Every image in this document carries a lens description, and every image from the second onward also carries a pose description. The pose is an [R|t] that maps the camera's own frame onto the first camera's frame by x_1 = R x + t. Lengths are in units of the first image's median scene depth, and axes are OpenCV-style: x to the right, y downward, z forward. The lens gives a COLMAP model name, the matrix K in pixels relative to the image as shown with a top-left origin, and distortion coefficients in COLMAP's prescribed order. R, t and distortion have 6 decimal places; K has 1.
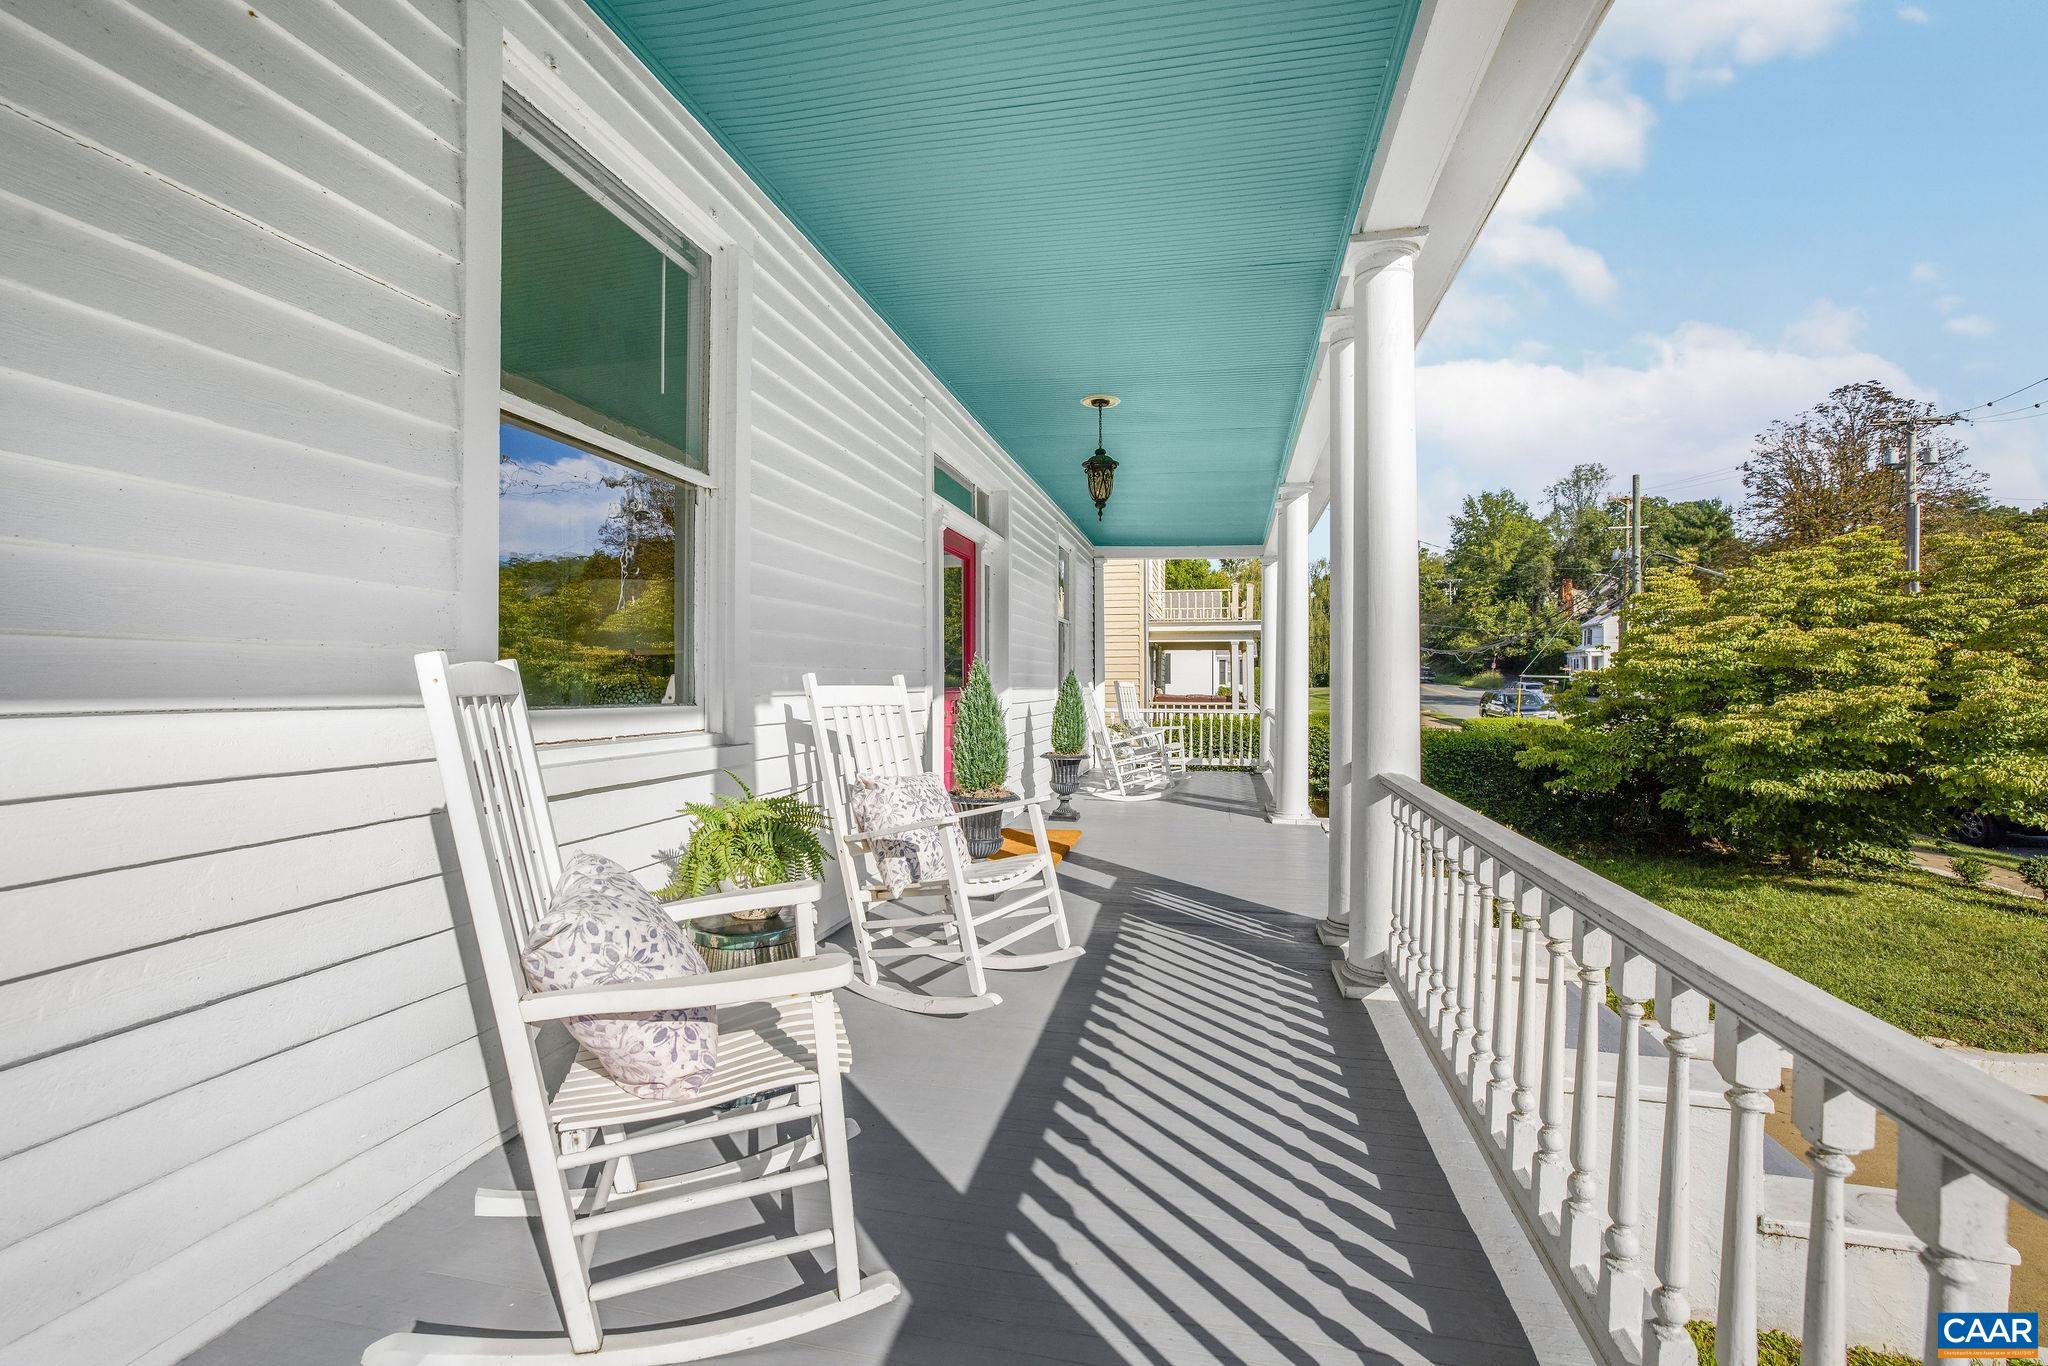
lens RADIAL K [[876.0, 0, 1035.5], [0, 876.0, 684.1], [0, 0, 1]] dist [0.003183, 0.000339]
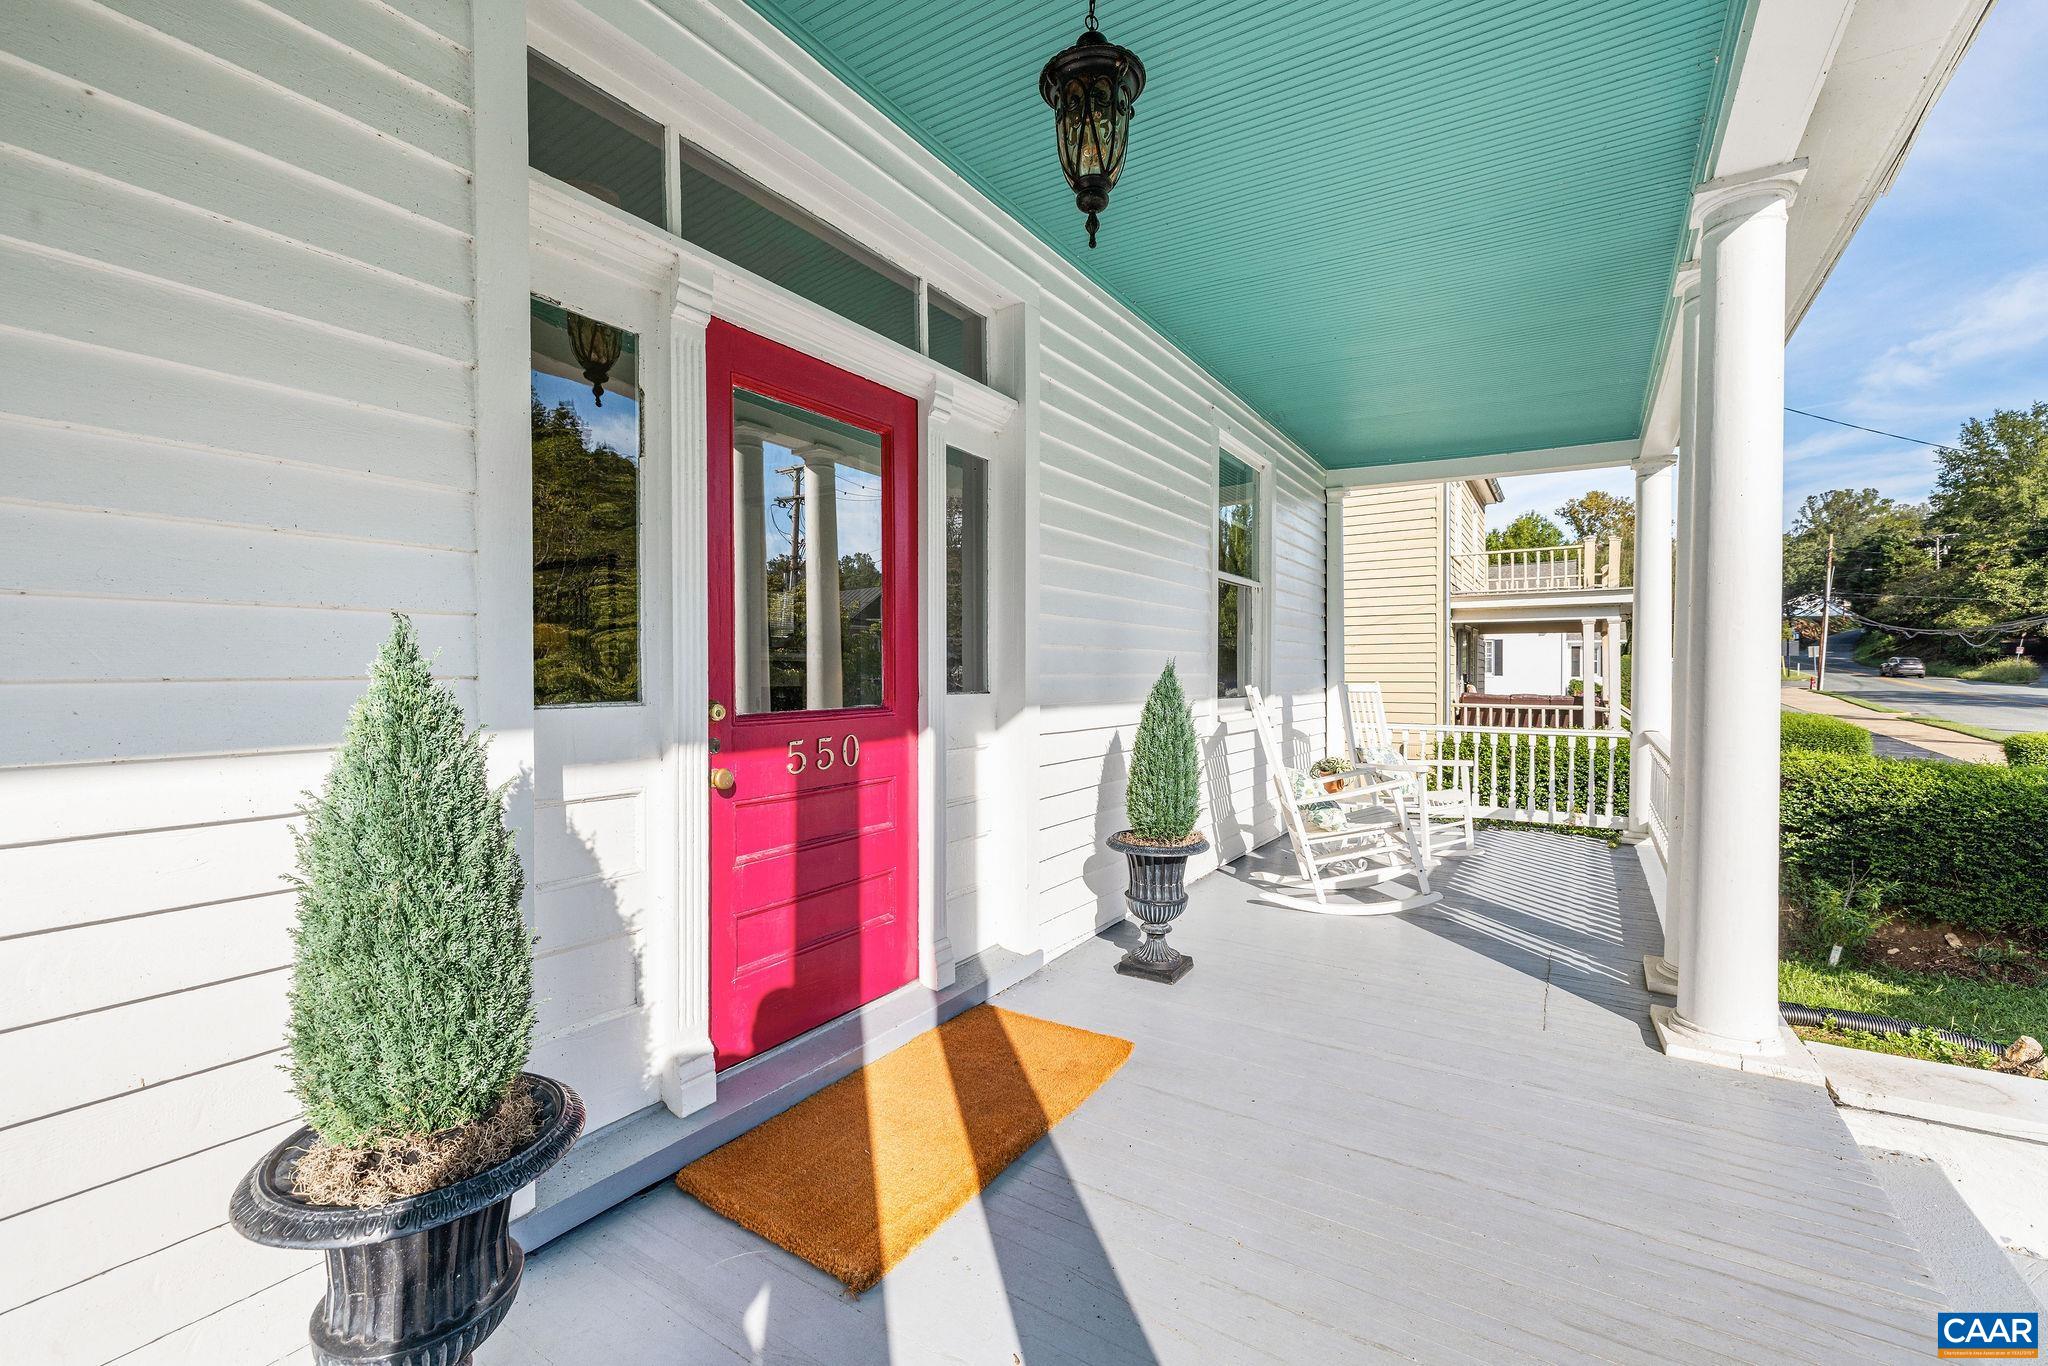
lens RADIAL K [[876.0, 0, 1010.1], [0, 876.0, 684.1], [0, 0, 1]] dist [0.003183, 0.000339]
pose [[0.934238, 0.004078, -0.356626, 0.047269], [-0.000392, 0.999946, 0.010405, -0.004175], [0.356649, -0.009581, 0.934189, 0.184904]]
